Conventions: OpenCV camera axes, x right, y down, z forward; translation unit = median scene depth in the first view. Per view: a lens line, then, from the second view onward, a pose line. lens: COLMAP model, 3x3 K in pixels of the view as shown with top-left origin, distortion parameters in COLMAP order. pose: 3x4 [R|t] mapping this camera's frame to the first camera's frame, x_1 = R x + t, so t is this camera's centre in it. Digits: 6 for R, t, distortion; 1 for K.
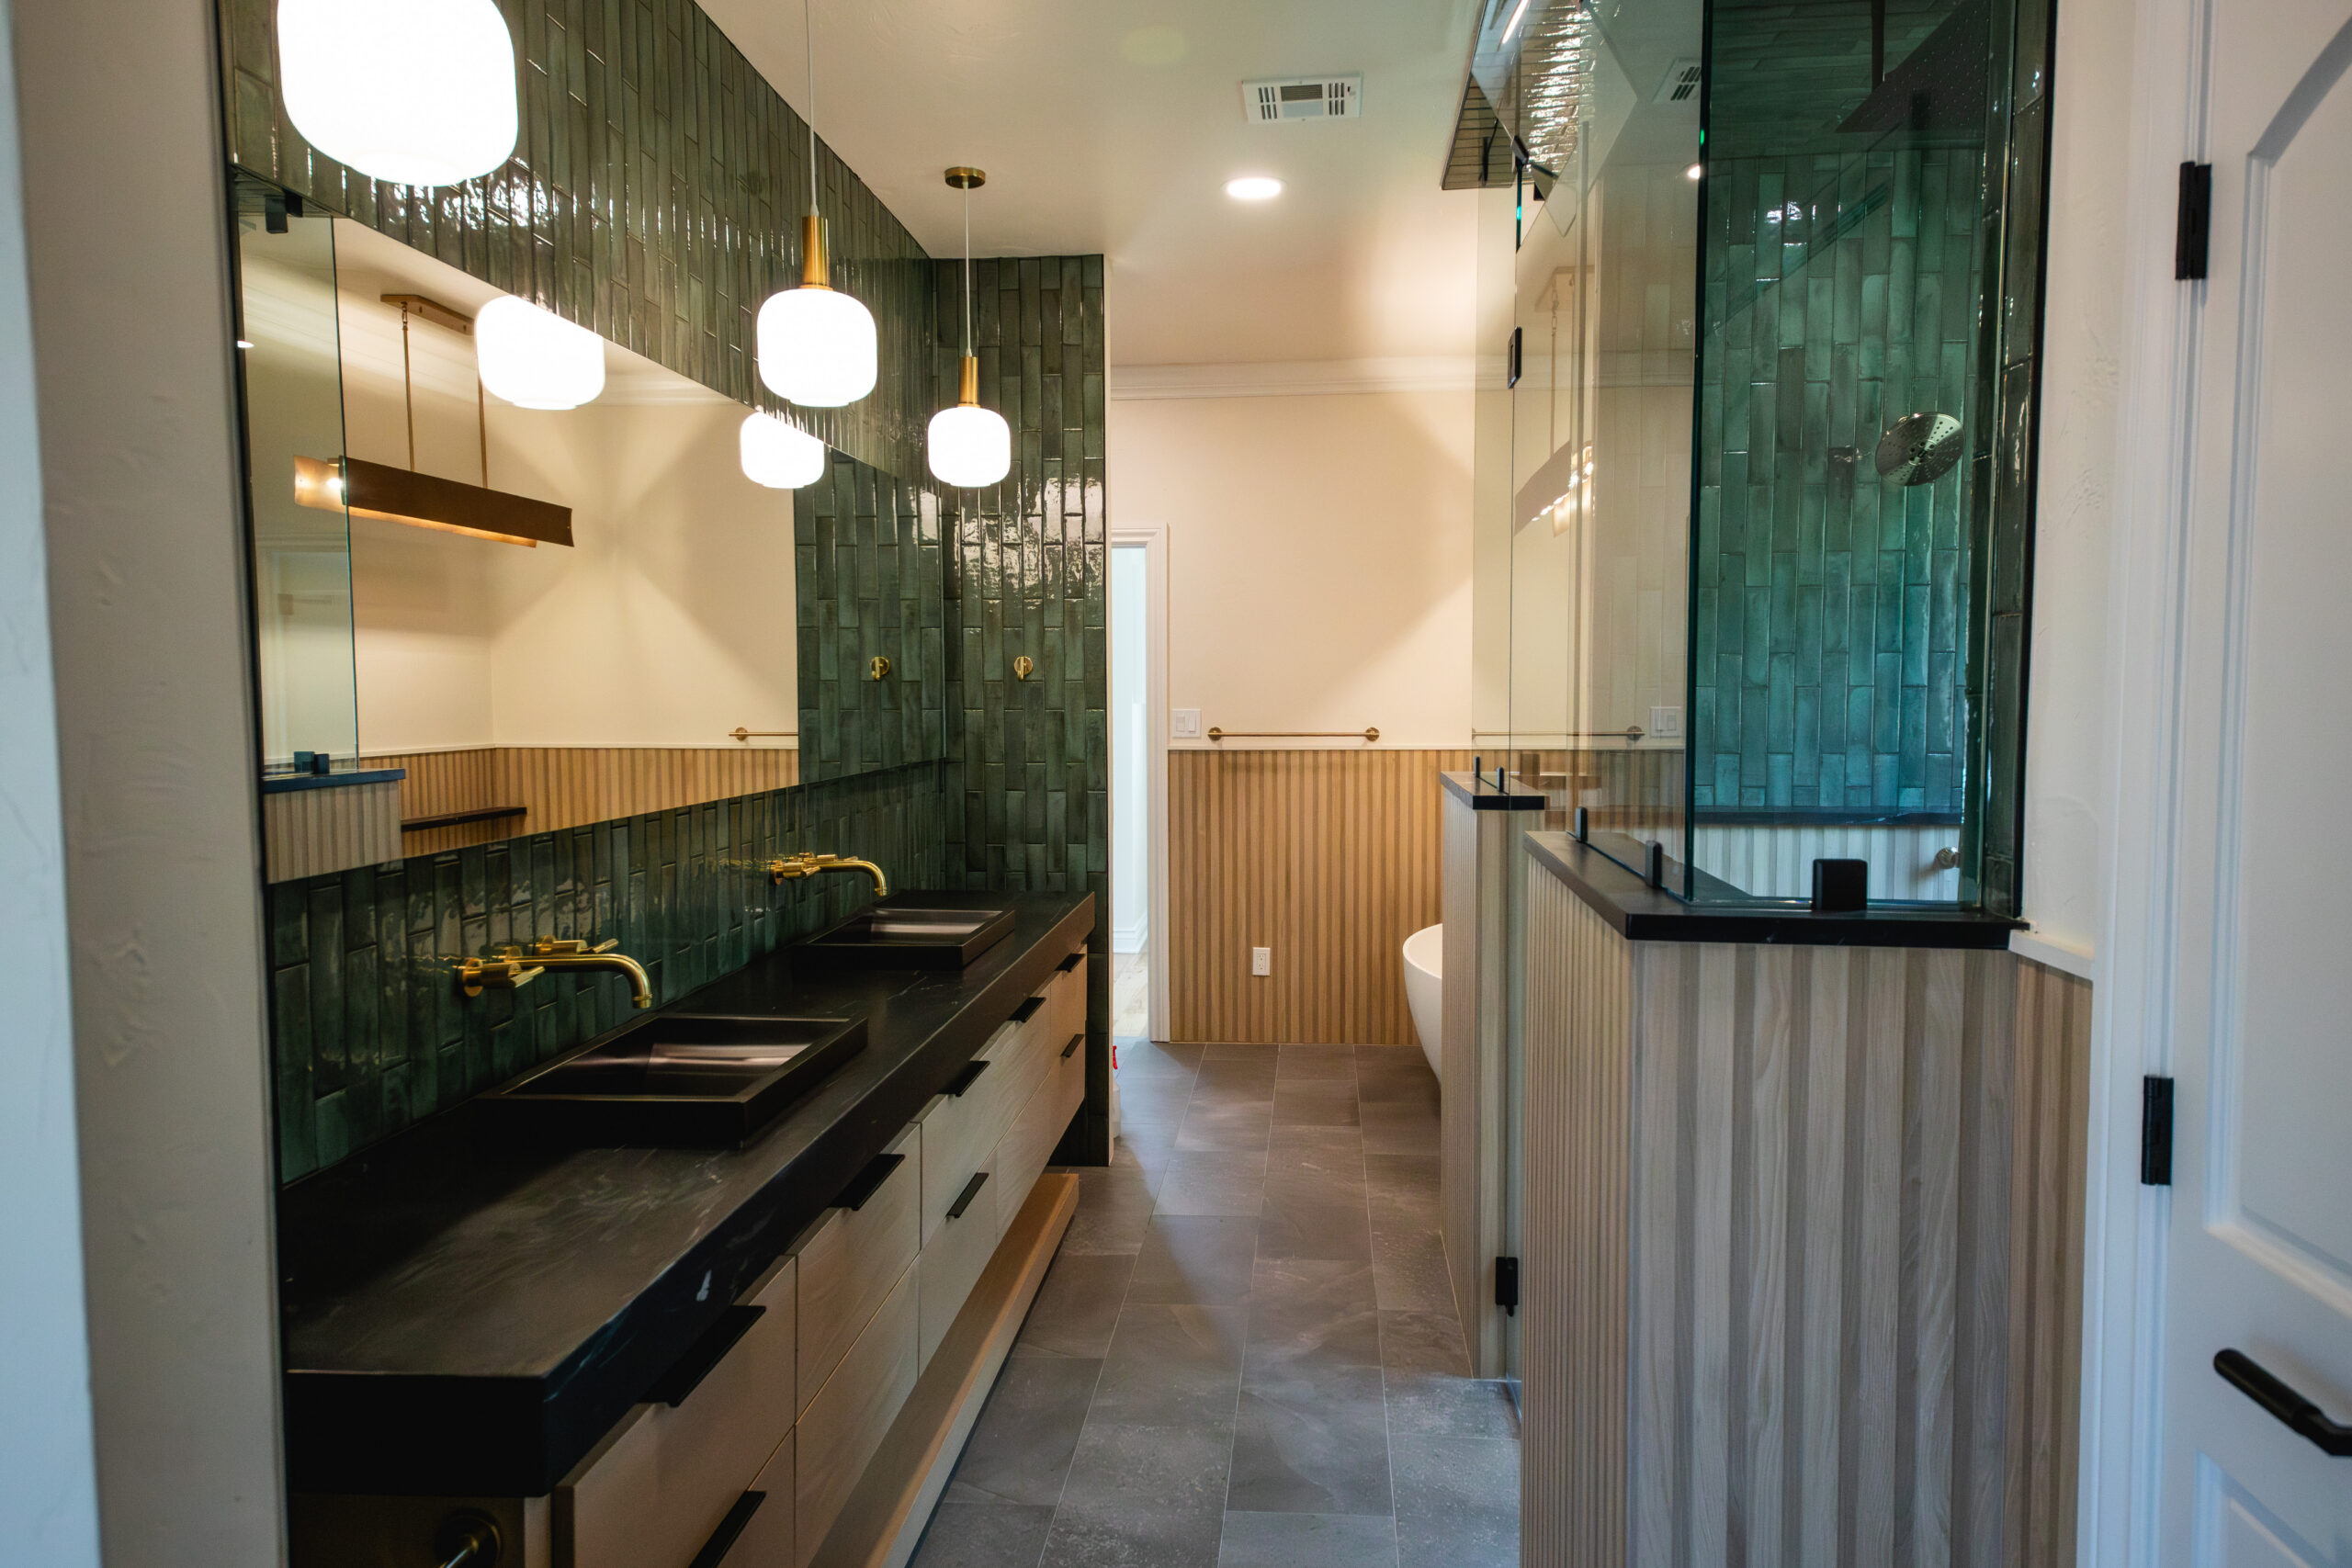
lens RADIAL K [[1485.9, 0, 1236.2], [0, 1485.9, 777.9], [0, 0, 1]] dist [0.003999, 0.000396]
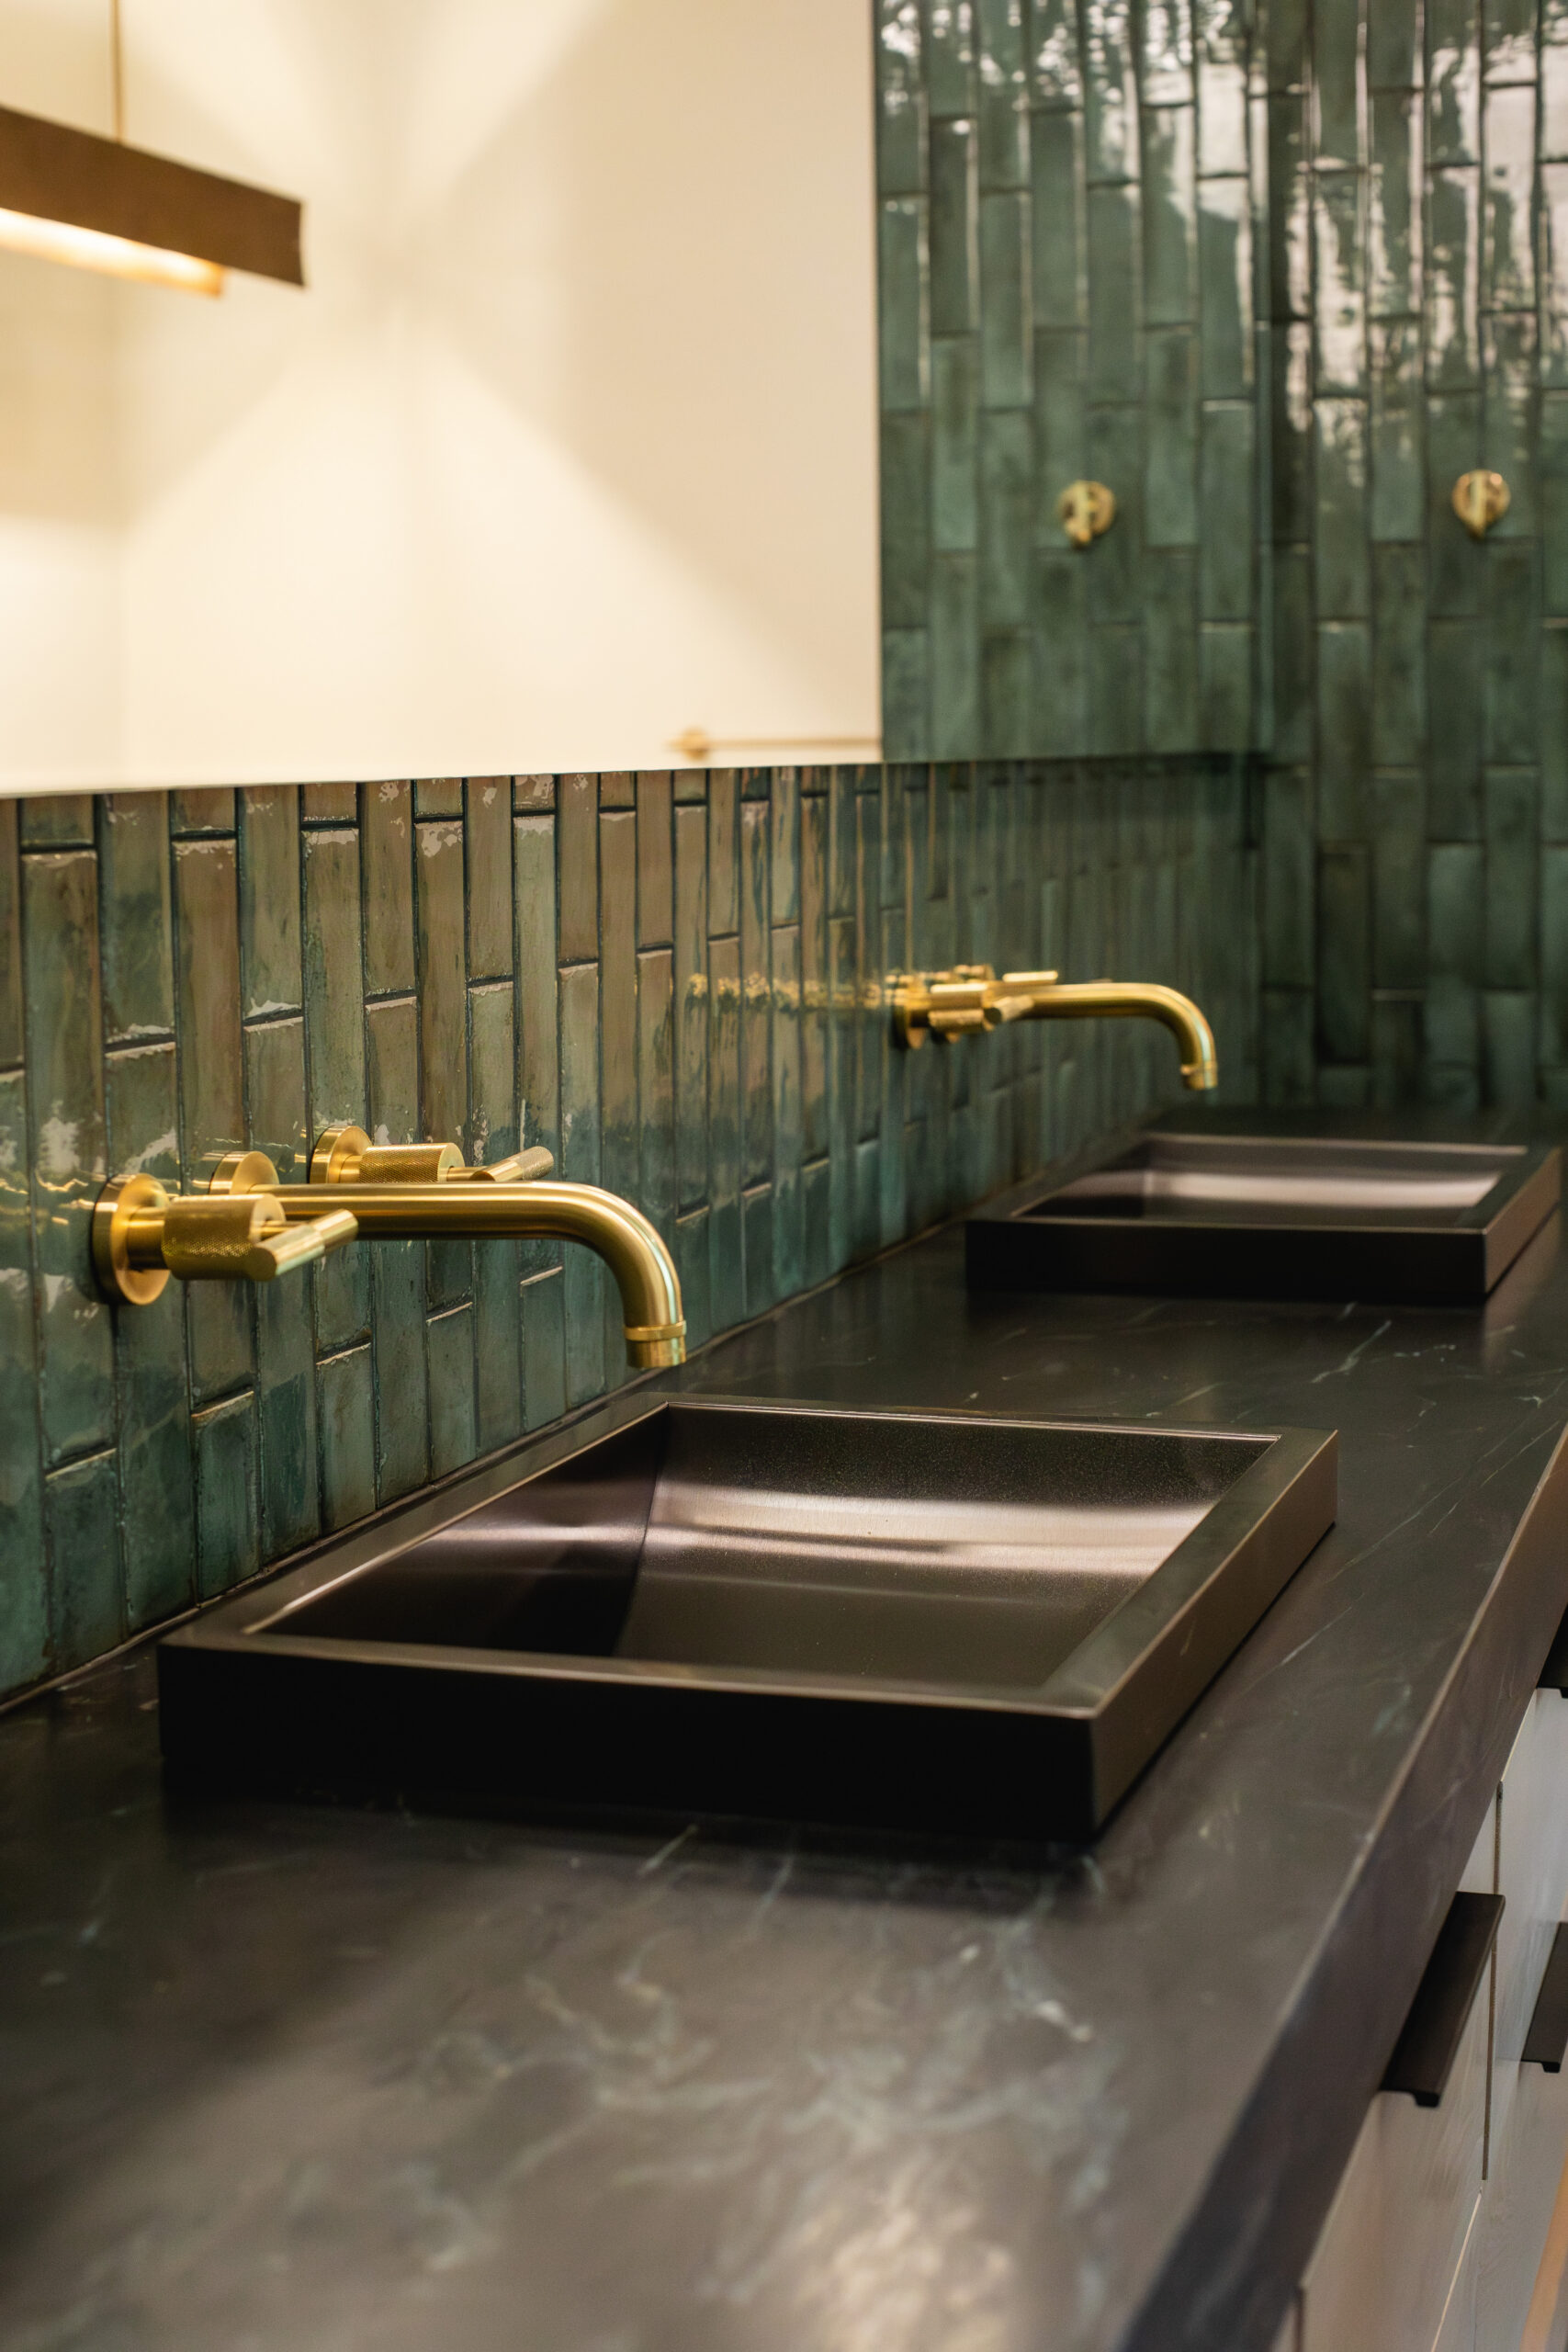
lens RADIAL K [[3322.6, 0, 784.0], [0, 3322.6, 1176.0], [0, 0, 1]] dist [-0.131527, -0.035987]
pose [[0.965671, 0.017628, -0.259170, -0.137687], [0.000172, 0.997651, 0.068496, 0.048535], [0.259769, -0.066189, 0.963400, 0.250526]]
